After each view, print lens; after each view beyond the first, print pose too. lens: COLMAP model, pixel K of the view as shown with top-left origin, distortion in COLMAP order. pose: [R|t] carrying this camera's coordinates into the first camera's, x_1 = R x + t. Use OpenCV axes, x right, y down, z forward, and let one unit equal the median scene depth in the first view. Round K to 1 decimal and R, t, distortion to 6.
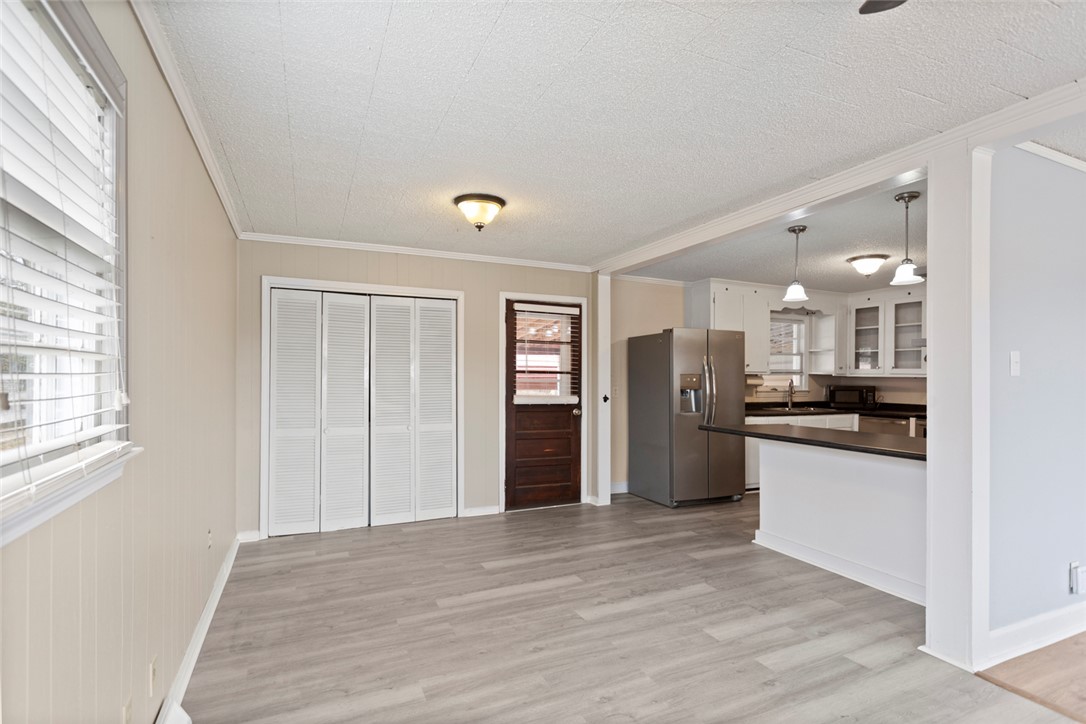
lens RADIAL K [[518.4, 0, 543.0], [0, 518.4, 366.6], [0, 0, 1]] dist [-0.001391, 0.000393]
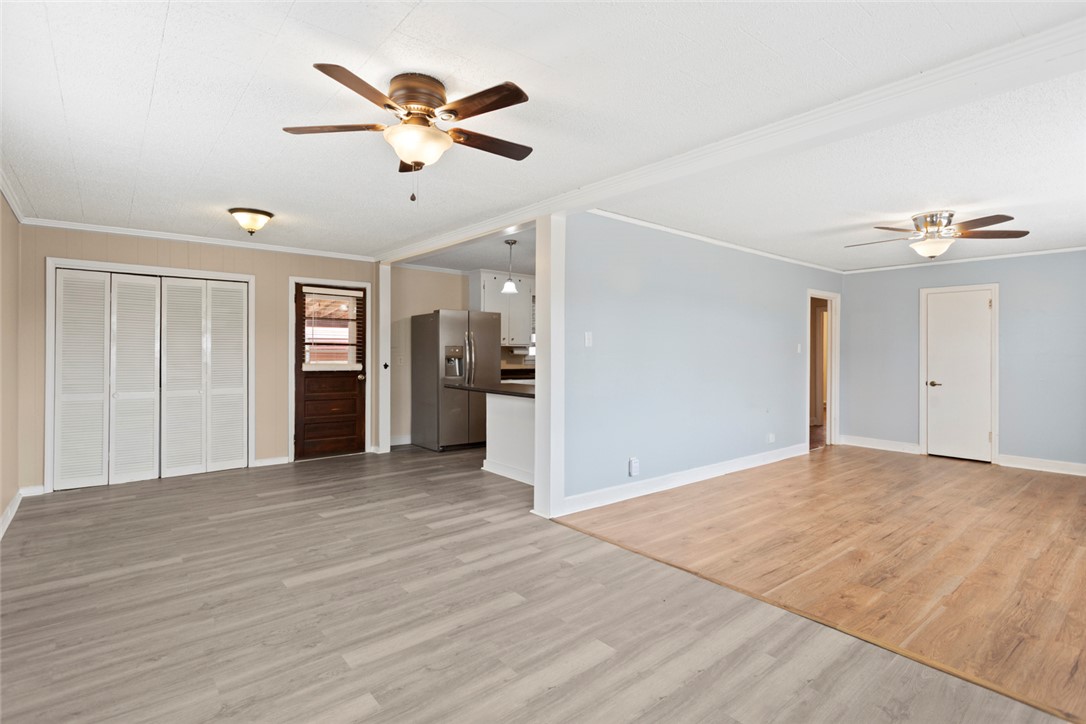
lens RADIAL K [[529.5, 0, 541.7], [0, 529.5, 343.2], [0, 0, 1]] dist [0.004188, 0.001010]
pose [[0.966539, 0.002595, 0.256506, 0.163076], [-0.004563, 0.999965, 0.007079, -0.002611], [-0.256478, -0.008013, 0.966517, -0.319006]]
